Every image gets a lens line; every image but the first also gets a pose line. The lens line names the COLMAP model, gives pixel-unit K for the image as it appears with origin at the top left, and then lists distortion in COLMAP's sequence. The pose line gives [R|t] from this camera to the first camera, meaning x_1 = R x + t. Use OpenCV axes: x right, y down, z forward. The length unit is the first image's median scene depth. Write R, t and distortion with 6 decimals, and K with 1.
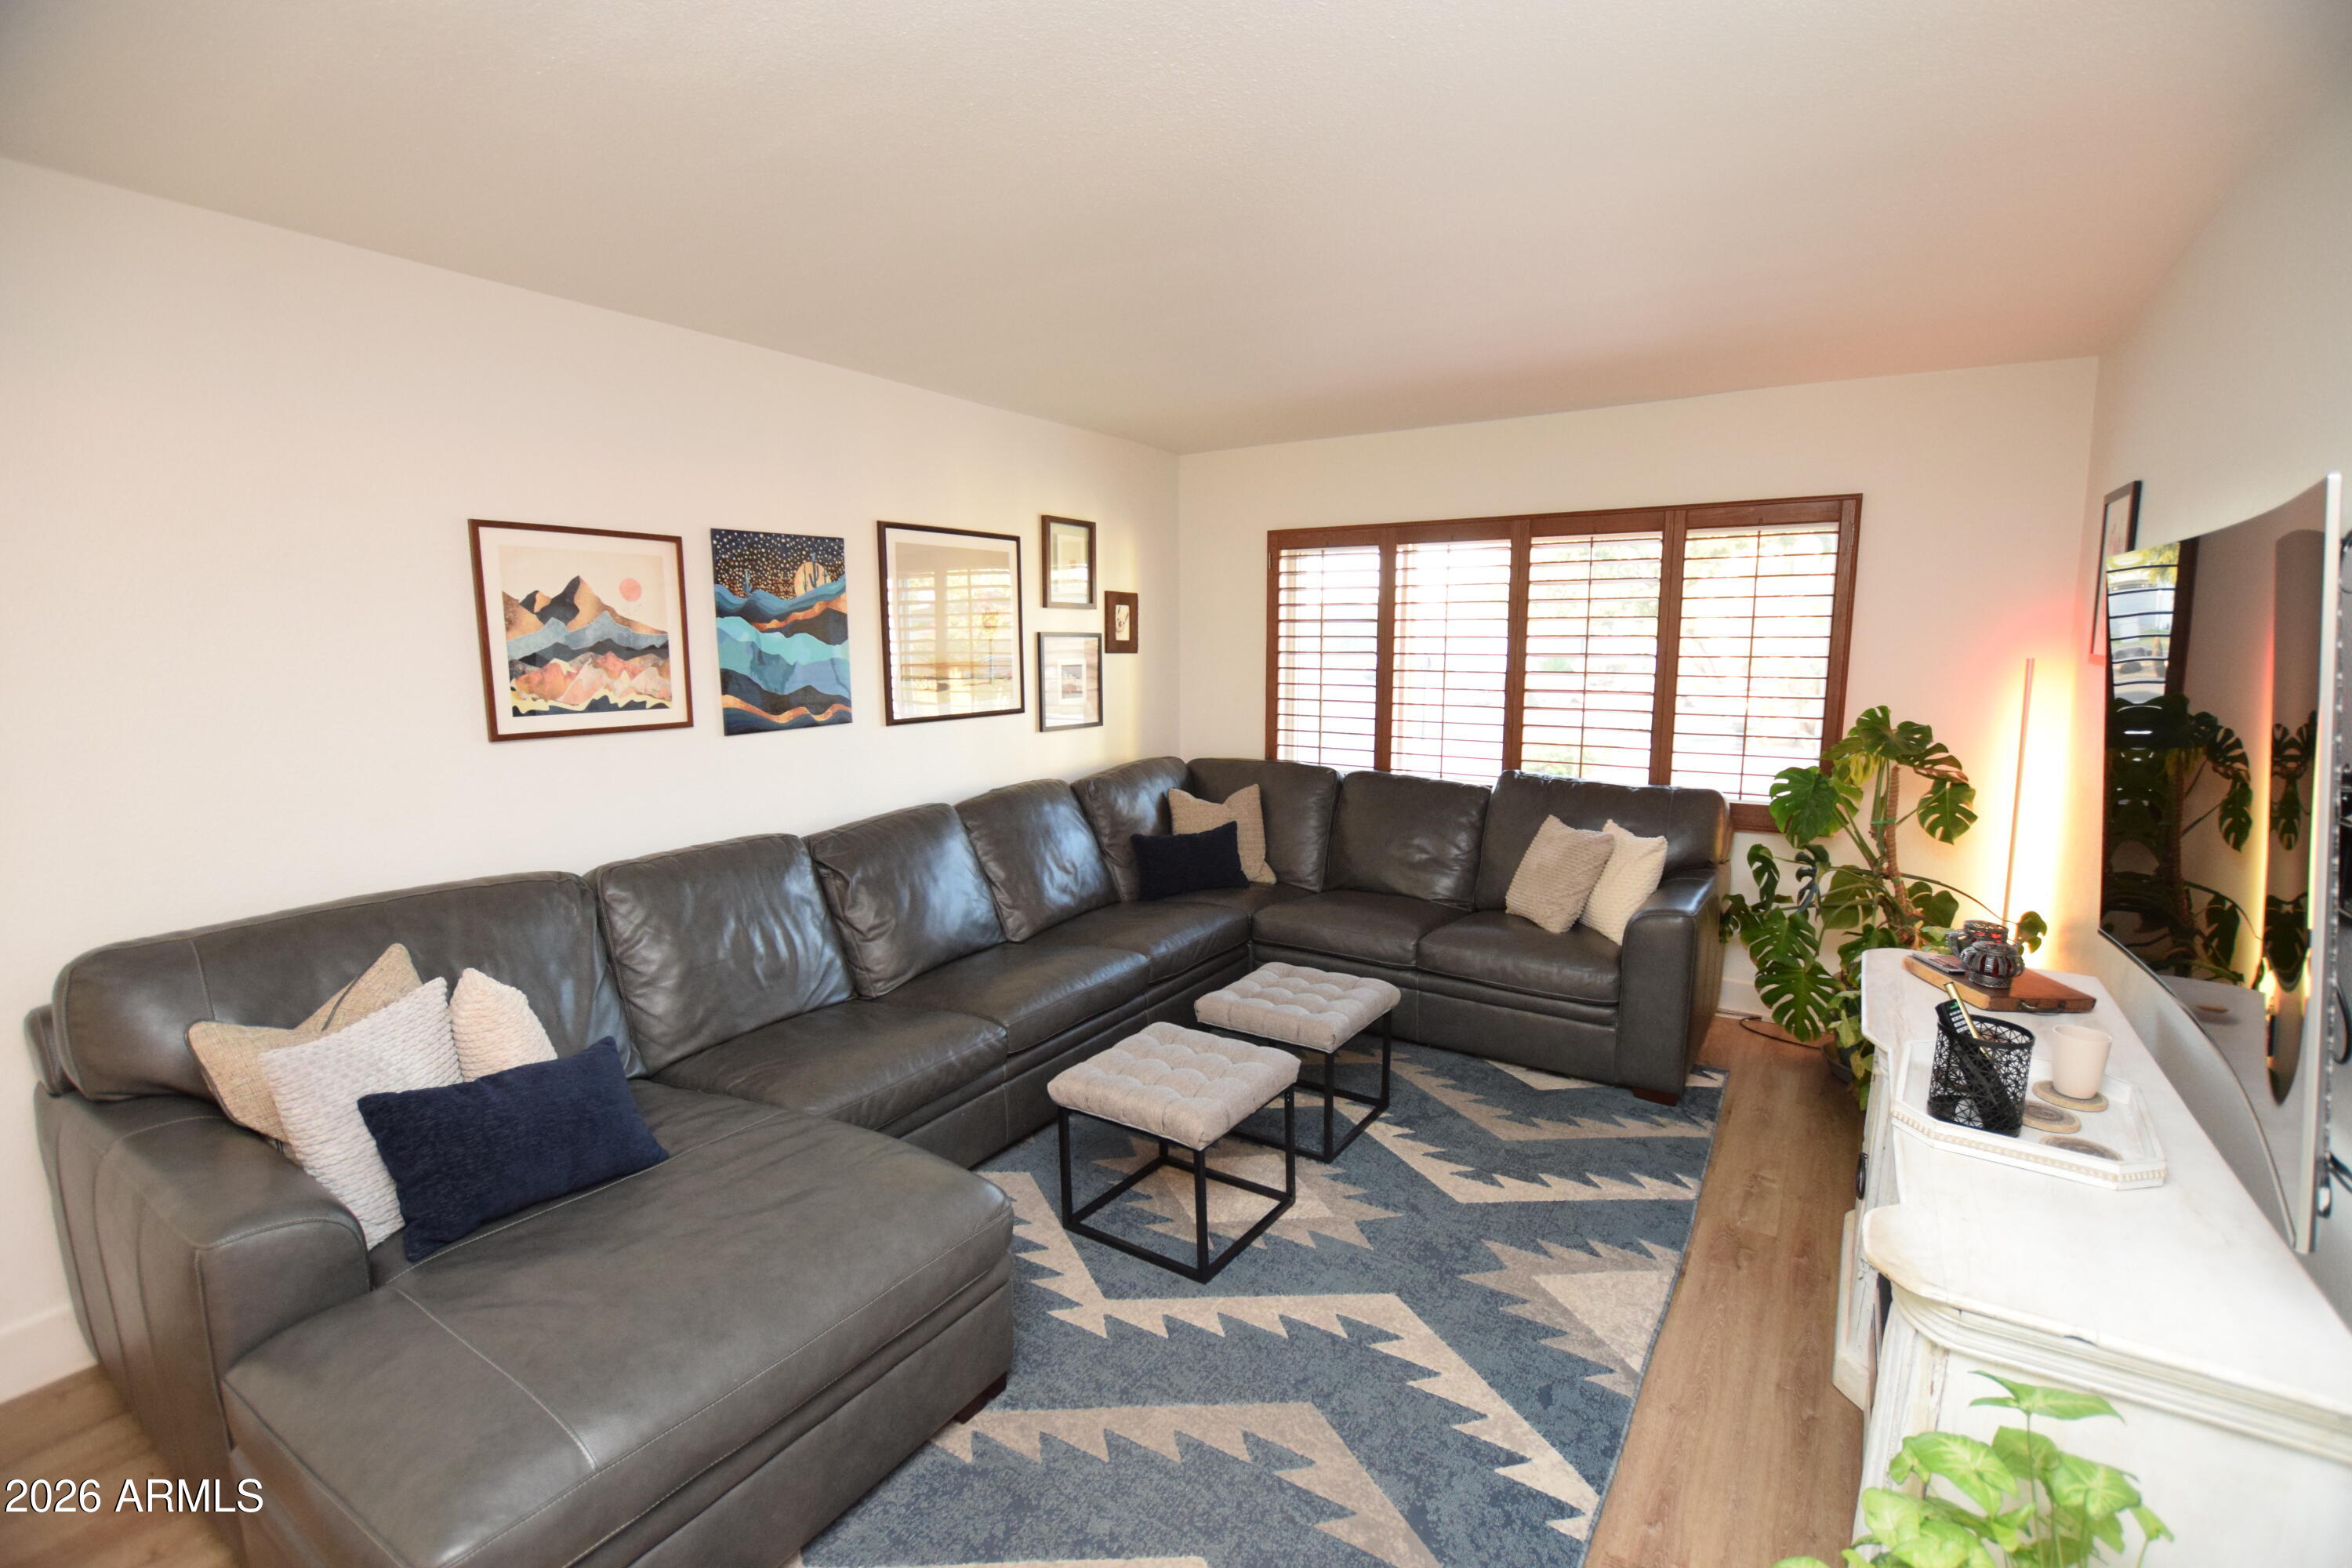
lens RADIAL K [[1026.4, 0, 1179.4], [0, 1026.4, 778.4], [0, 0, 1]] dist [-0.023802, 0.000331]
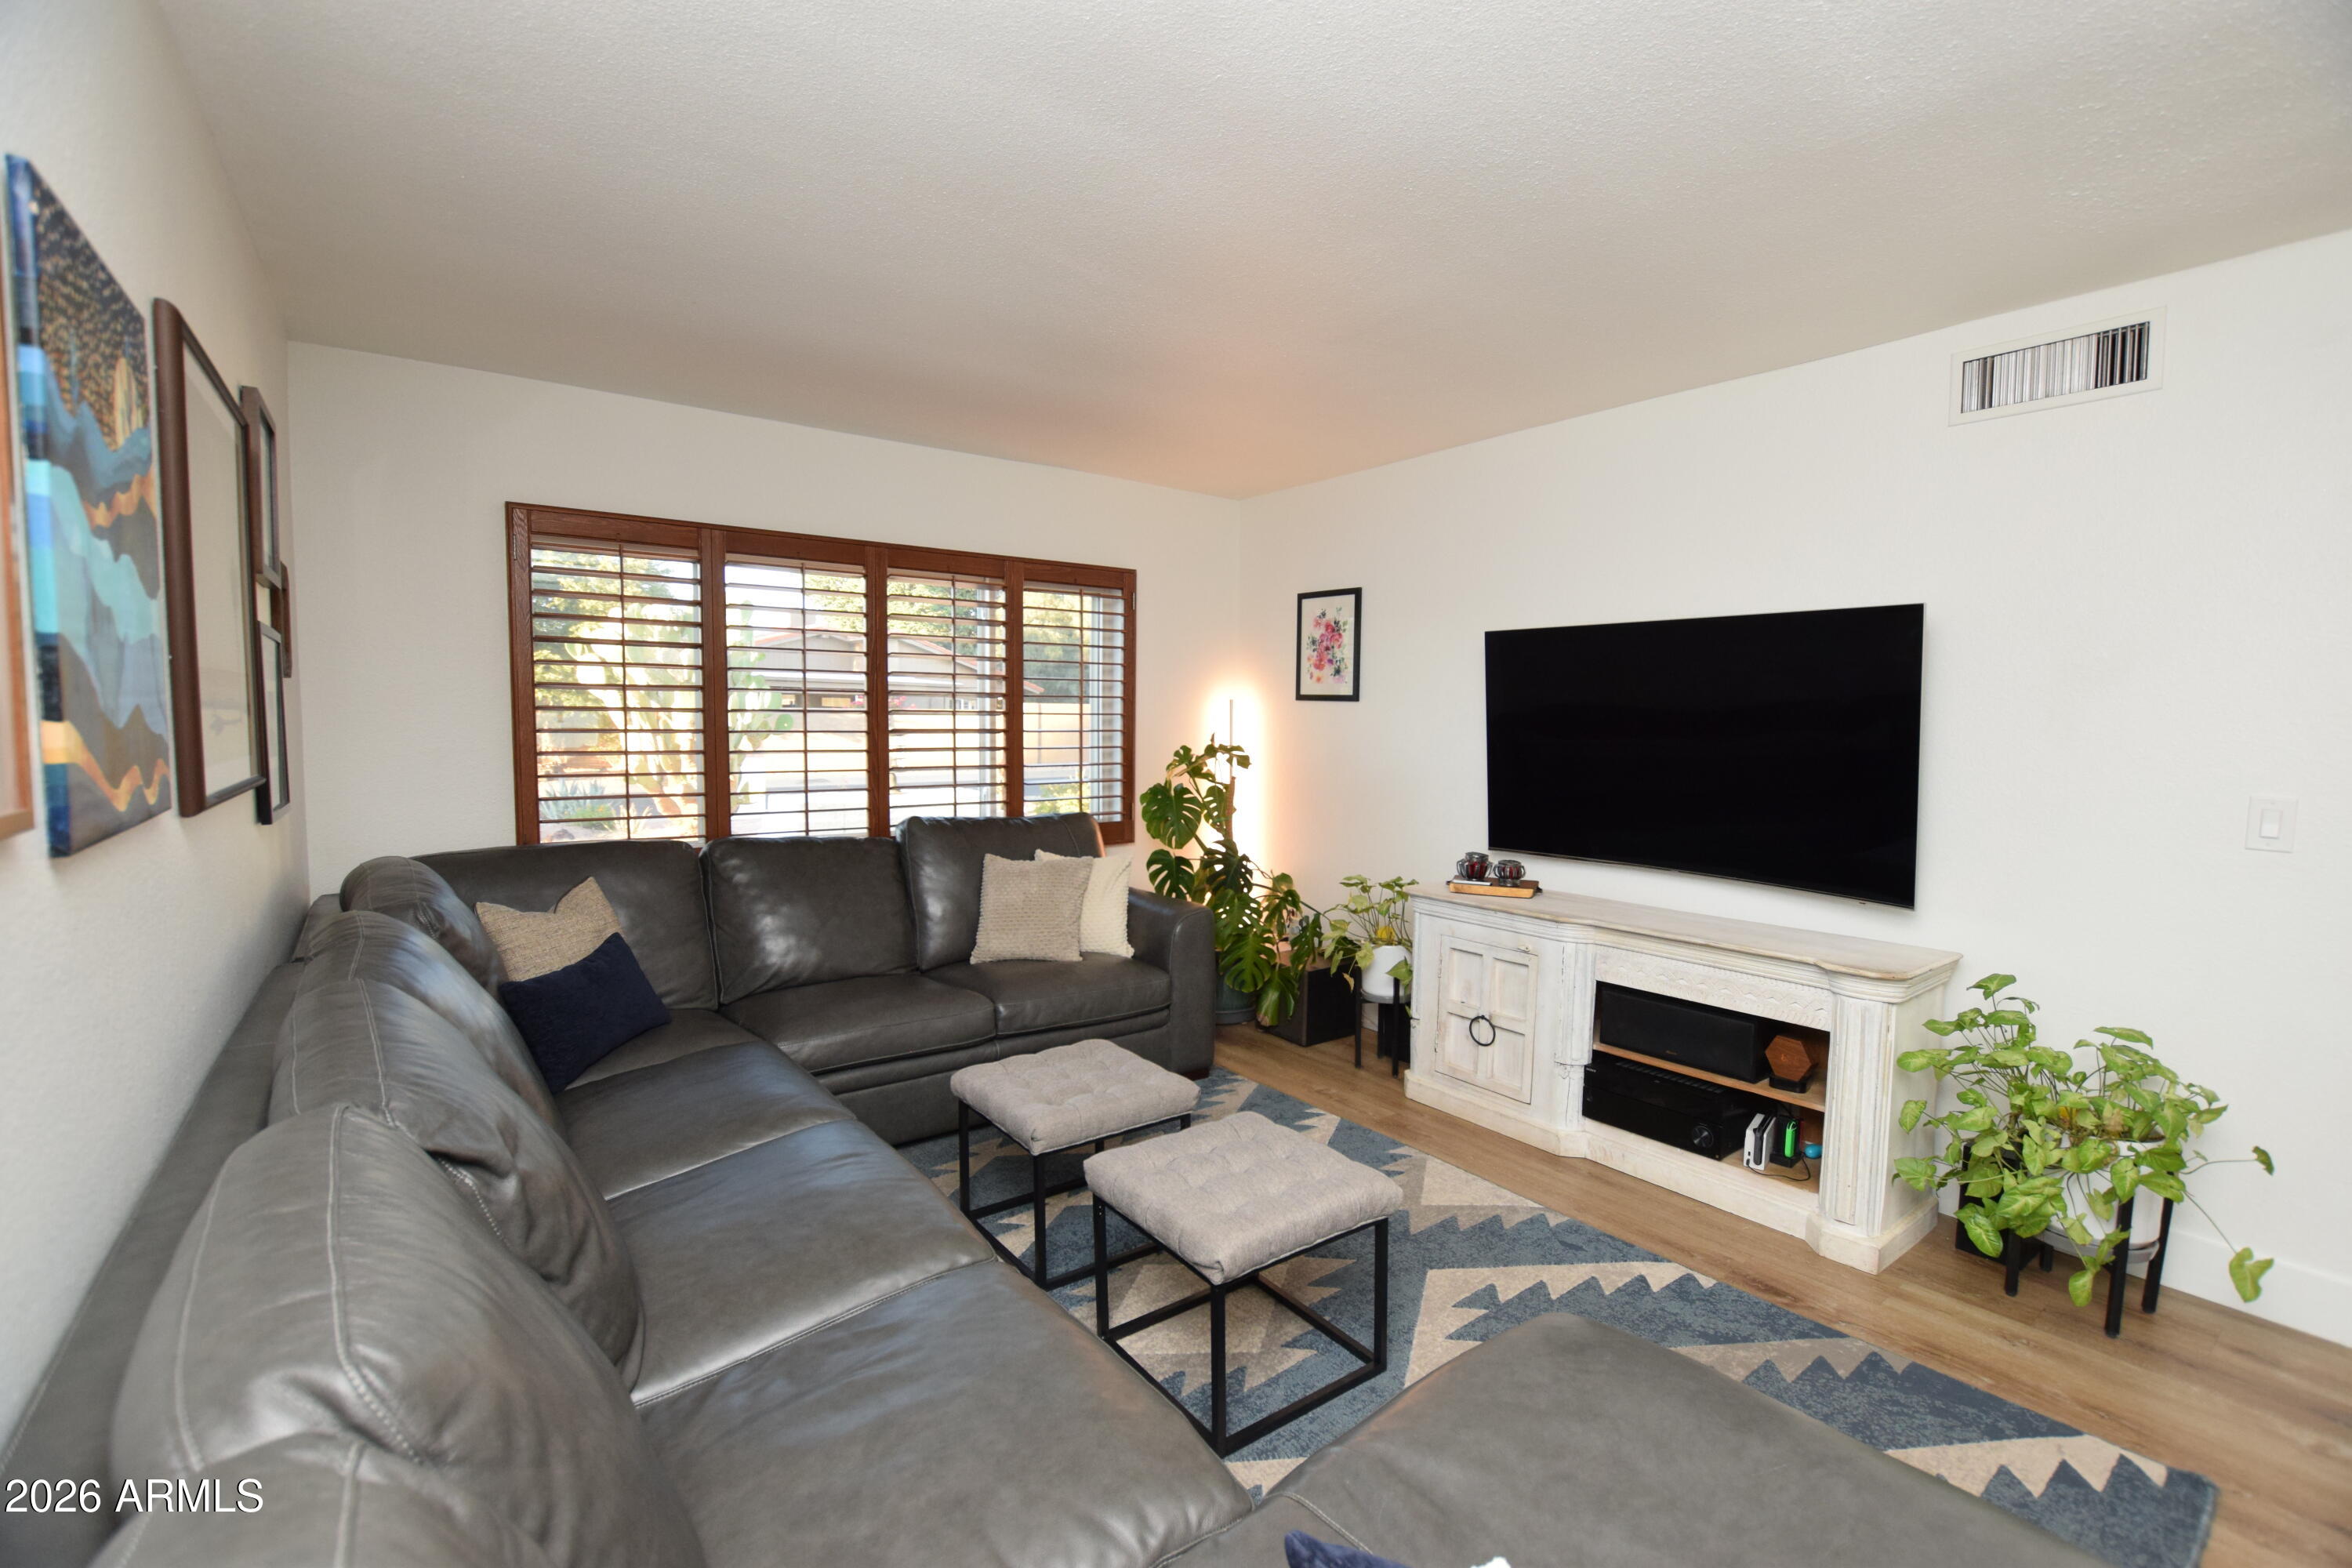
lens RADIAL K [[1026.4, 0, 1179.4], [0, 1026.4, 778.4], [0, 0, 1]] dist [-0.023802, 0.000331]
pose [[0.336242, -0.061485, 0.939766, -0.621547], [0.101229, 0.994445, 0.028843, -0.056503], [-0.936319, 0.085433, 0.340599, 0.587227]]
